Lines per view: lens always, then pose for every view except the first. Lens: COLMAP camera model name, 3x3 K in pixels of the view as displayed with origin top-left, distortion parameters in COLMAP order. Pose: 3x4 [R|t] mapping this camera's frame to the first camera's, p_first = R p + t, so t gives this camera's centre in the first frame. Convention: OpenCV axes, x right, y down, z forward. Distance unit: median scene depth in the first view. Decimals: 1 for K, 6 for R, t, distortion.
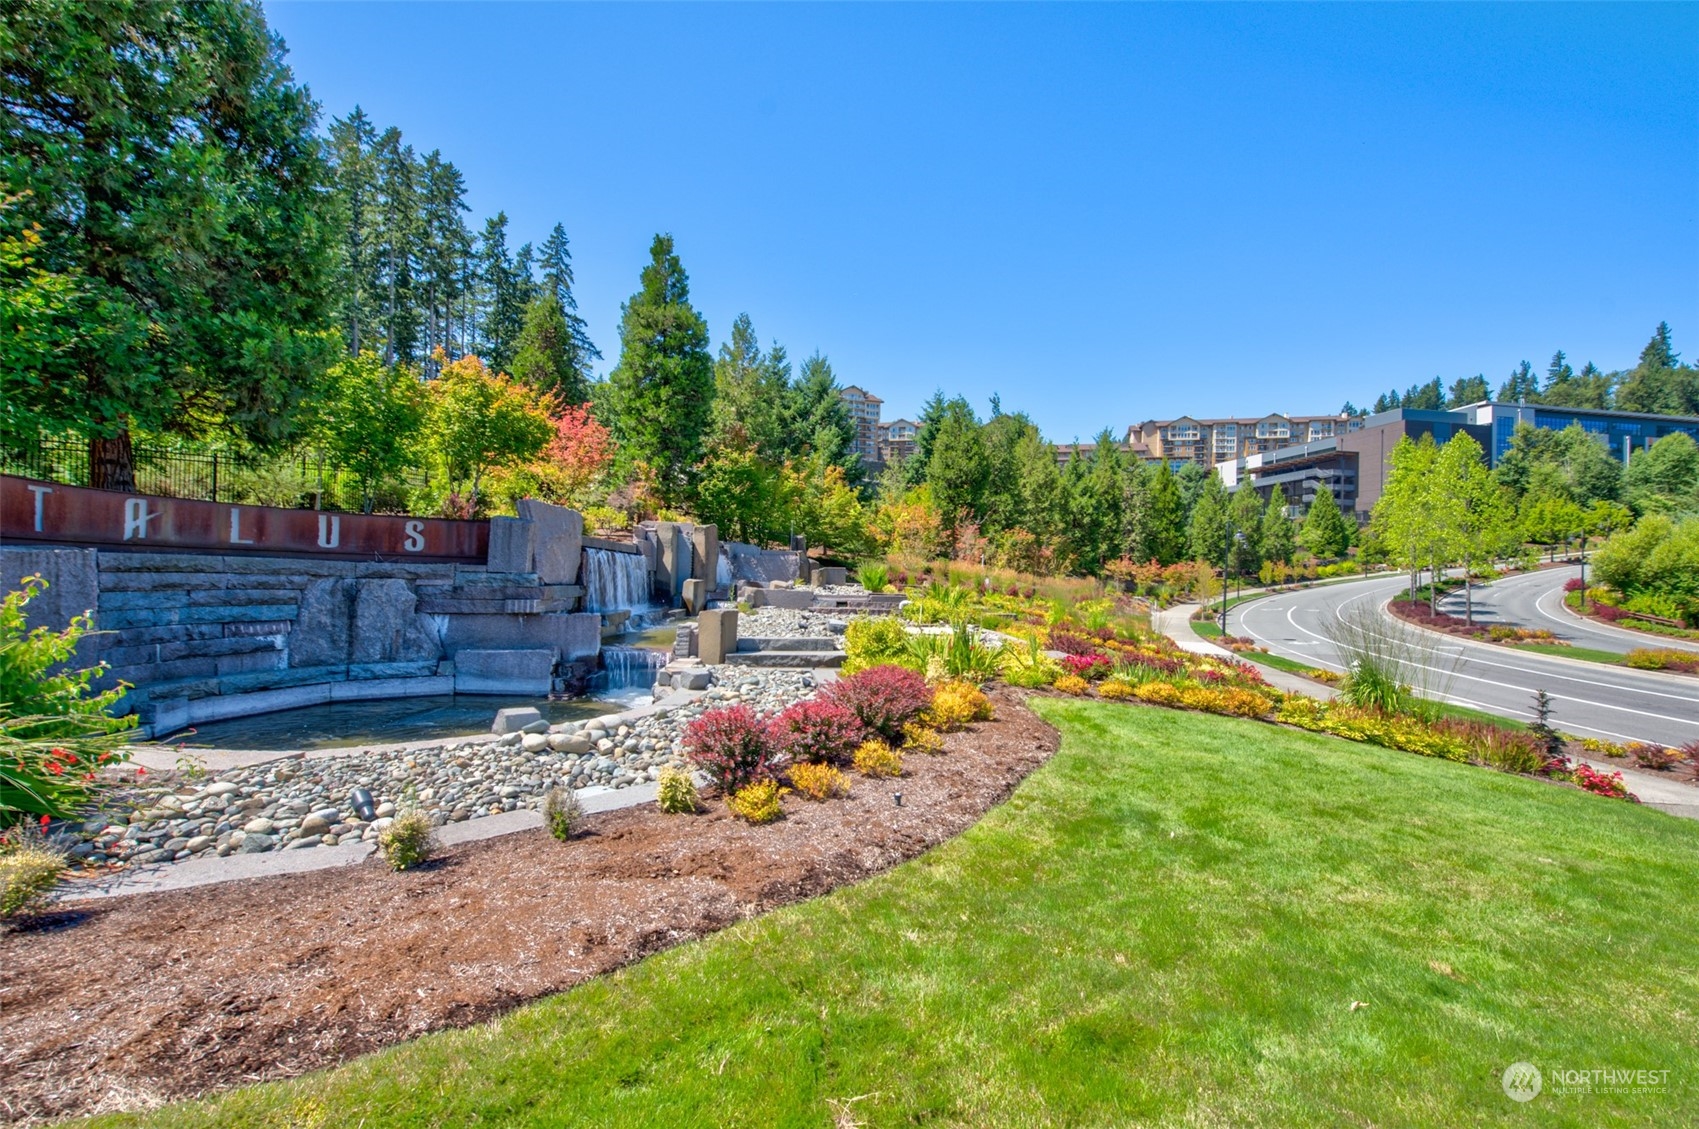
lens RADIAL K [[690.3, 0, 850.3], [0, 690.3, 570.7], [0, 0, 1]] dist [-0.000164, -0.000039]
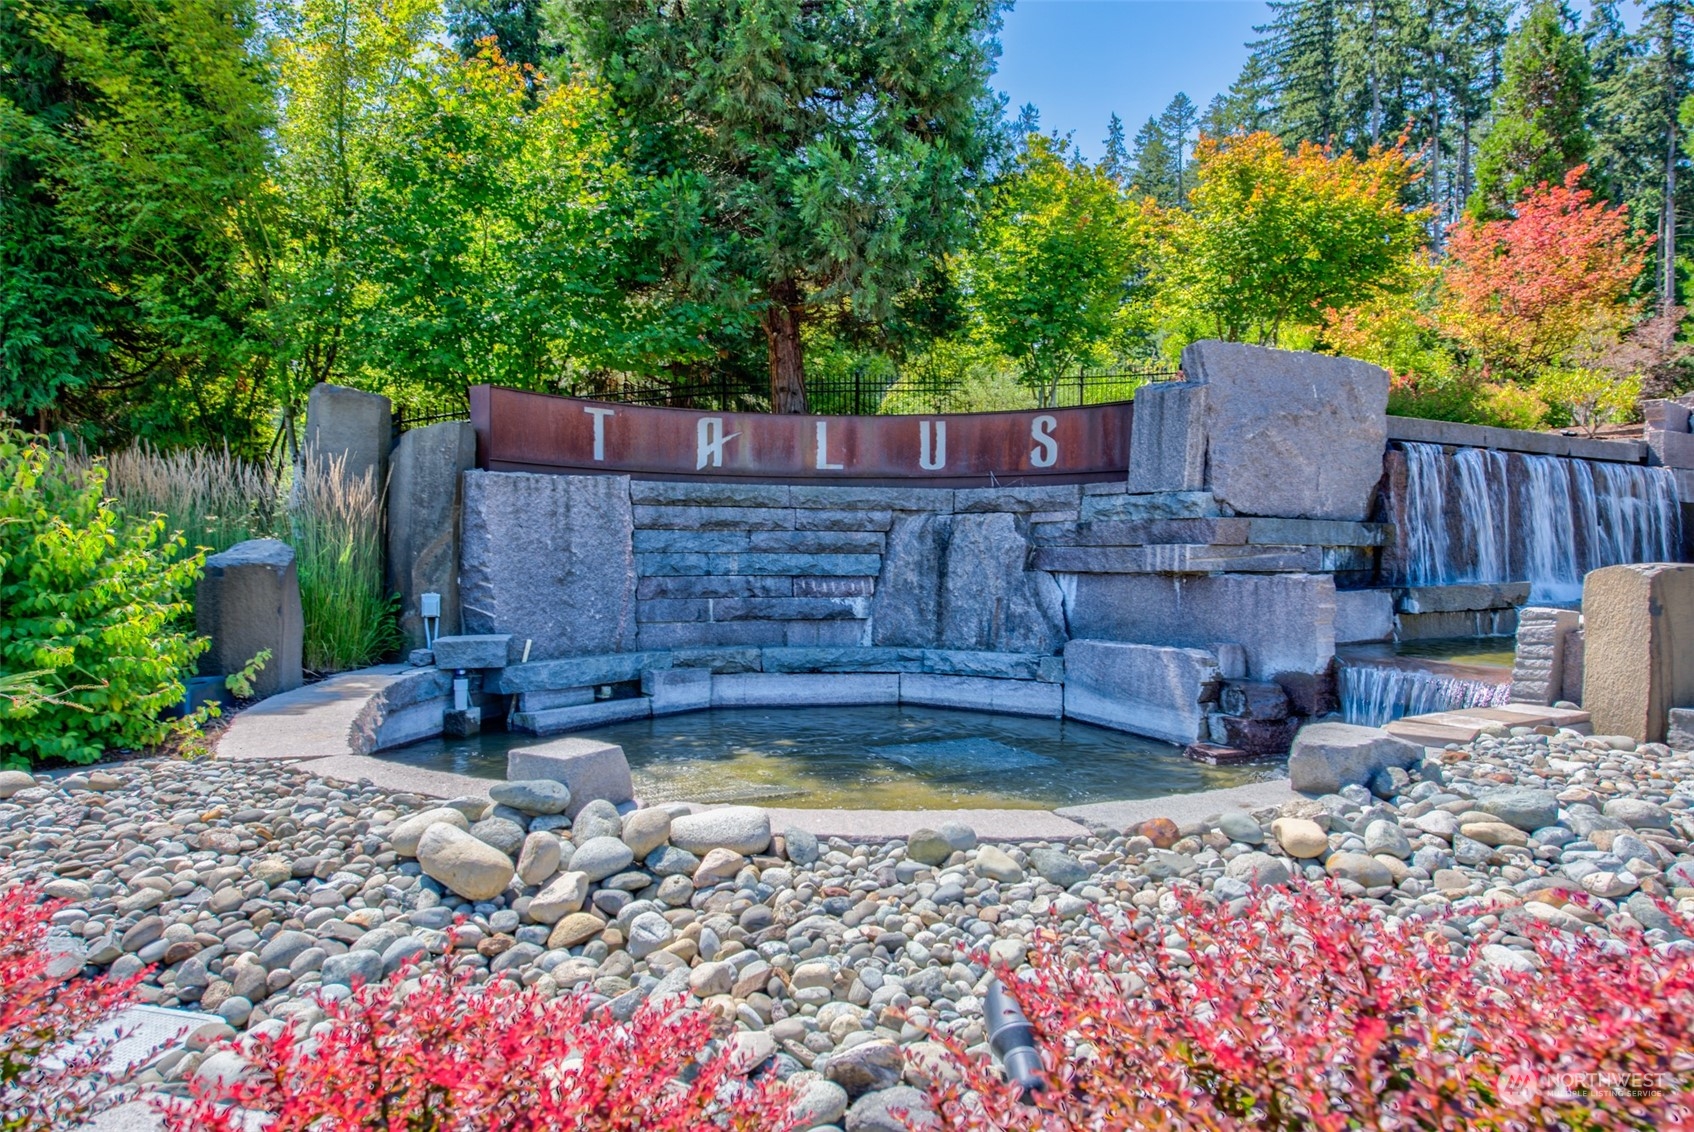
lens RADIAL K [[1011.4, 0, 846.3], [0, 1011.4, 563.6], [0, 0, 1]] dist [-0.002224, -0.000696]
pose [[0.431211, -0.007788, -0.902218, 0.077645], [0.015232, 0.999883, -0.001351, 0.057831], [0.902123, -0.013160, 0.431279, 0.527583]]
